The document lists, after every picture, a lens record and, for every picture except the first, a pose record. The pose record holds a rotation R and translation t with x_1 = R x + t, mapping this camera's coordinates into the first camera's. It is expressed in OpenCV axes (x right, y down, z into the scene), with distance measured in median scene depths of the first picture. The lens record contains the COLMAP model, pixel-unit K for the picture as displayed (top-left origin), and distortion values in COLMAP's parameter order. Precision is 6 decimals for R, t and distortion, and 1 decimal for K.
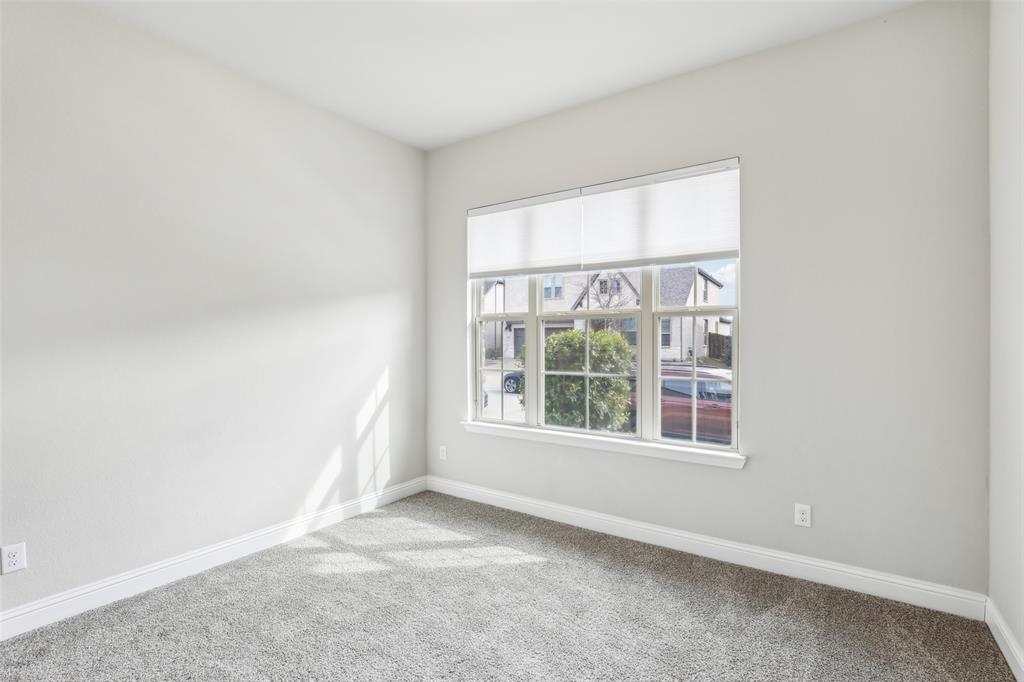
lens RADIAL K [[483.6, 0, 511.6], [0, 483.6, 340.8], [0, 0, 1]] dist [-0.029086, 0.003859]
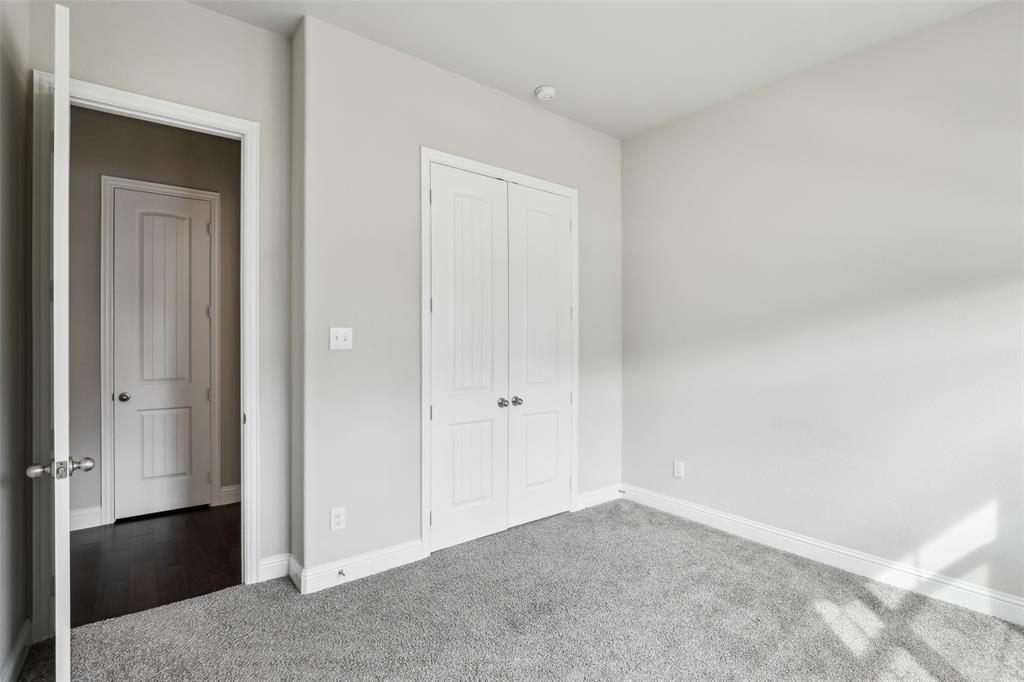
lens RADIAL K [[483.6, 0, 510.8], [0, 483.6, 342.7], [0, 0, 1]] dist [-0.029086, 0.003859]
pose [[-0.306002, 0.008115, -0.951996, 0.542052], [0.000551, 0.999965, 0.008347, -0.008494], [0.952031, 0.002030, -0.305996, 0.659578]]
